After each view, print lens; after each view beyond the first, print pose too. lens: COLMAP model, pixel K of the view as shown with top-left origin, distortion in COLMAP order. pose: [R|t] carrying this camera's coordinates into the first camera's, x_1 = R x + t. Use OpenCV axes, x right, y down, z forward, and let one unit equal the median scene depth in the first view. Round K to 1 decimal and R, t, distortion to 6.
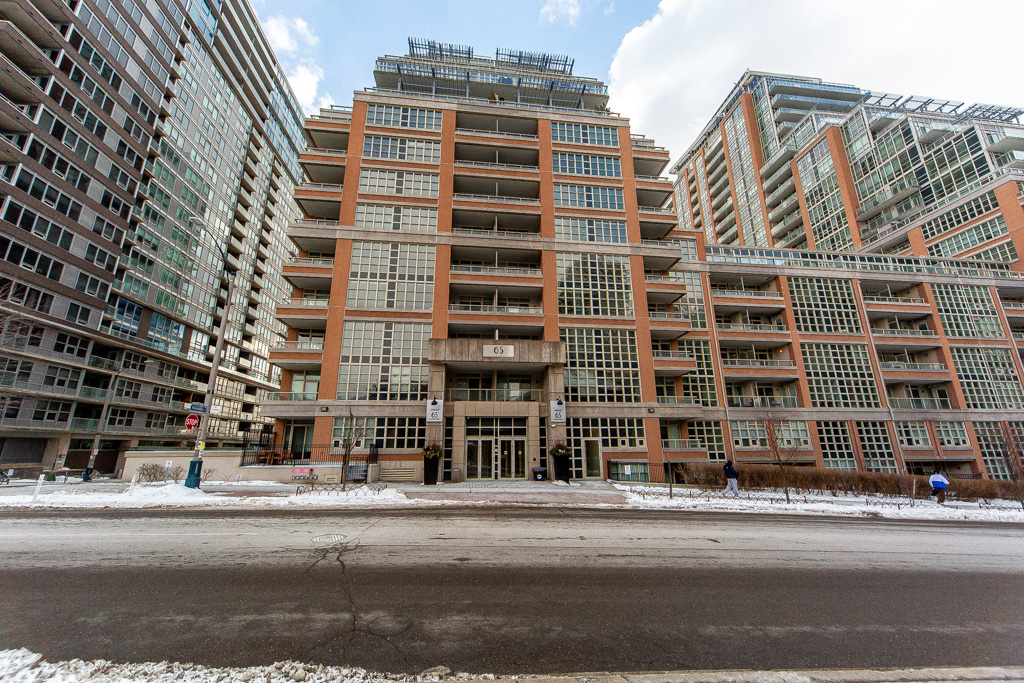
lens RADIAL K [[357.2, 0, 507.7], [0, 357.2, 367.3], [0, 0, 1]] dist [0.004077, -0.000525]
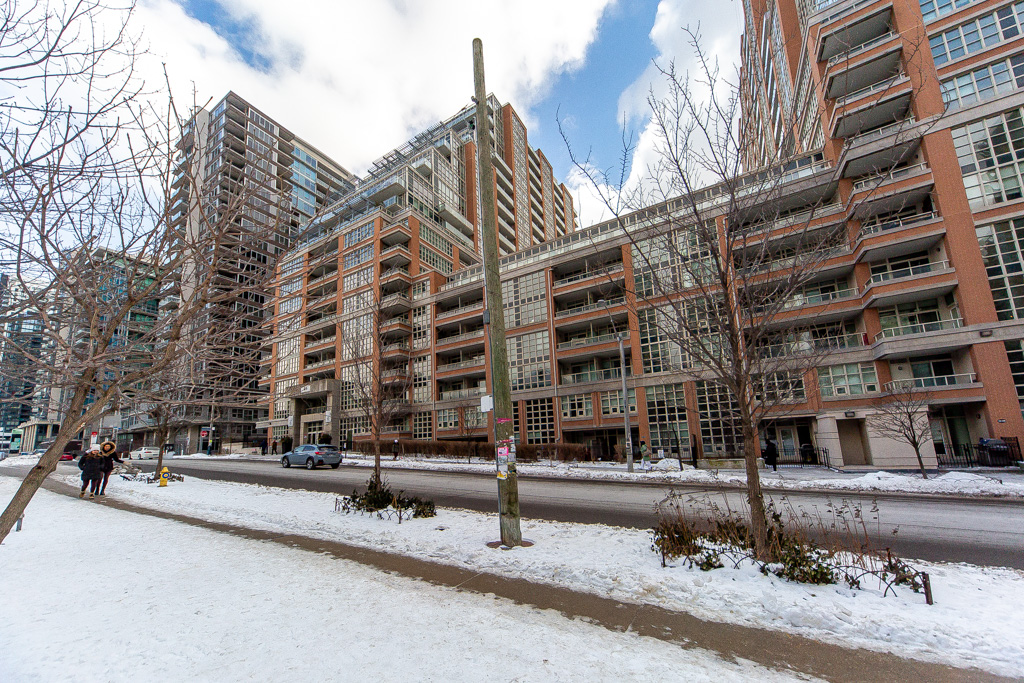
lens RADIAL K [[357.2, 0, 503.1], [0, 357.2, 389.0], [0, 0, 1]] dist [0.004077, -0.000525]
pose [[0.811963, -0.118303, -0.571595, 1.661971], [0.176205, 0.983240, 0.046801, 0.045614], [0.556479, -0.138718, 0.819200, -0.011625]]
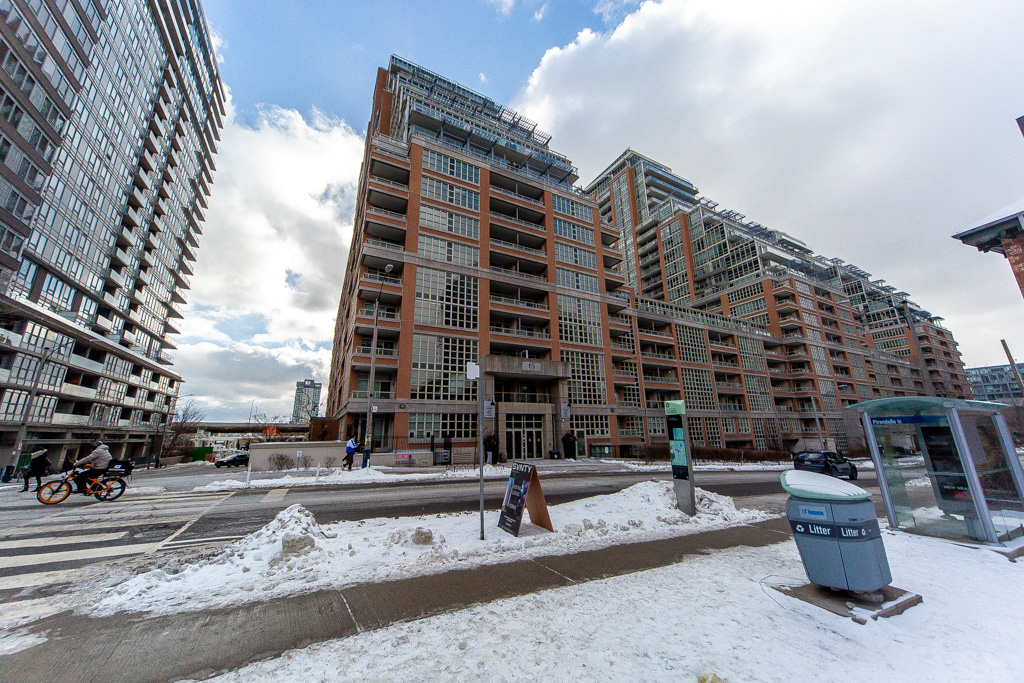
lens RADIAL K [[357.2, 0, 507.1], [0, 357.2, 348.3], [0, 0, 1]] dist [0.004077, -0.000525]
pose [[0.929635, 0.077429, 0.360255, -0.515716], [-0.072040, 0.996998, -0.028384, -0.058085], [-0.361372, 0.000434, 0.932422, -0.215793]]
